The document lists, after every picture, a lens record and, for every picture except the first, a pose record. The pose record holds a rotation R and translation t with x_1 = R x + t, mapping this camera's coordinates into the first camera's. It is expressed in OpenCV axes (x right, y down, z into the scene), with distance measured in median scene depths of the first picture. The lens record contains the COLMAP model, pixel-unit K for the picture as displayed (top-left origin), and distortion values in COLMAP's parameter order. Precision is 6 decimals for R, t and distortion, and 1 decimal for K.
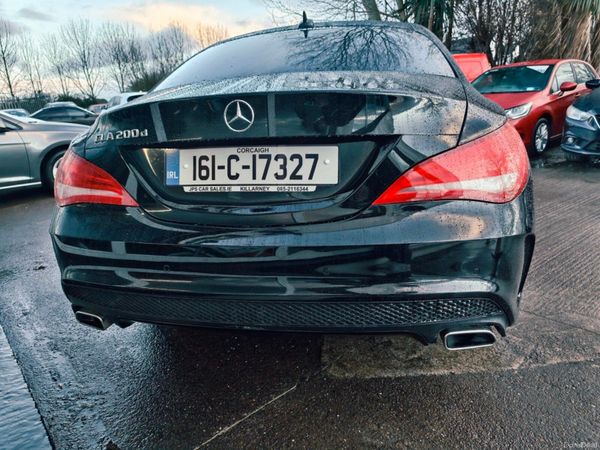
lens RADIAL K [[444.2, 0, 300.0], [0, 444.2, 225.0], [0, 0, 1]] dist [0.007233, -0.030587]
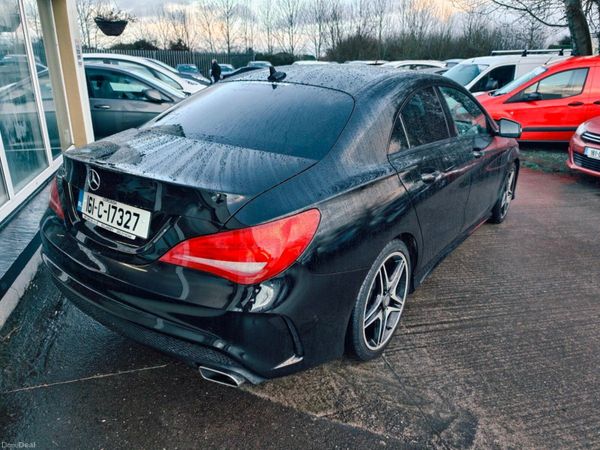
lens RADIAL K [[444.2, 0, 300.0], [0, 444.2, 225.0], [0, 0, 1]] dist [0.007233, -0.030587]
pose [[0.894867, 0.221420, -0.387538, 1.019720], [-0.188004, 0.974480, 0.122647, -0.384762], [0.404805, -0.036894, 0.913659, -0.073729]]
